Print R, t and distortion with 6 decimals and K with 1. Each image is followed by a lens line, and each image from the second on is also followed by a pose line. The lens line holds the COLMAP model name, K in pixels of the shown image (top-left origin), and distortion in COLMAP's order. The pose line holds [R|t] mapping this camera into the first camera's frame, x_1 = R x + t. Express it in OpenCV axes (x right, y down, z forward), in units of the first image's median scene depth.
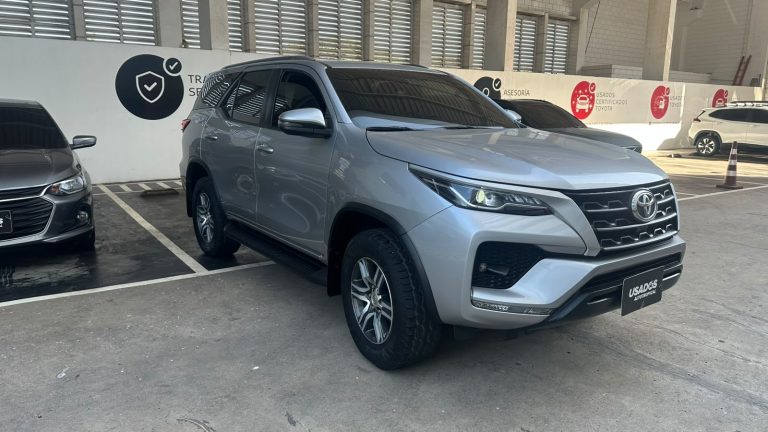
lens RADIAL K [[533.9, 0, 384.0], [0, 533.9, 216.0], [0, 0, 1]] dist [0.002191, 0.000059]
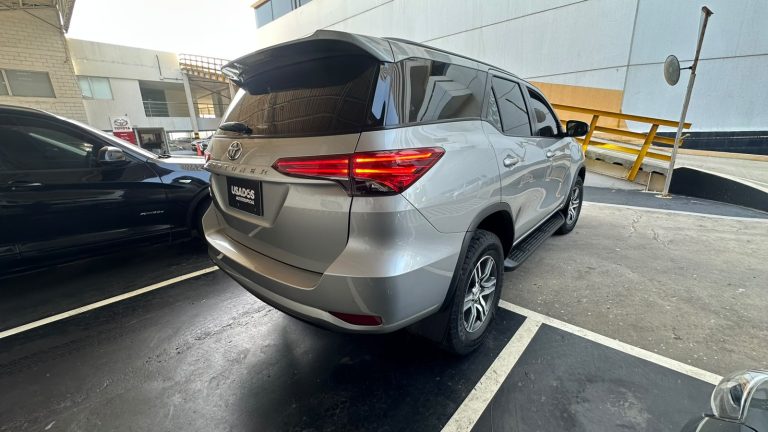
lens RADIAL K [[308.6, 0, 384.0], [0, 308.6, 216.0], [0, 0, 1]] dist [0.000019, 0.000214]
pose [[-0.225411, -0.261514, 0.938510, -0.708190], [0.216001, 0.925914, 0.309883, -0.251390], [-0.950018, 0.272570, -0.152224, 1.268162]]
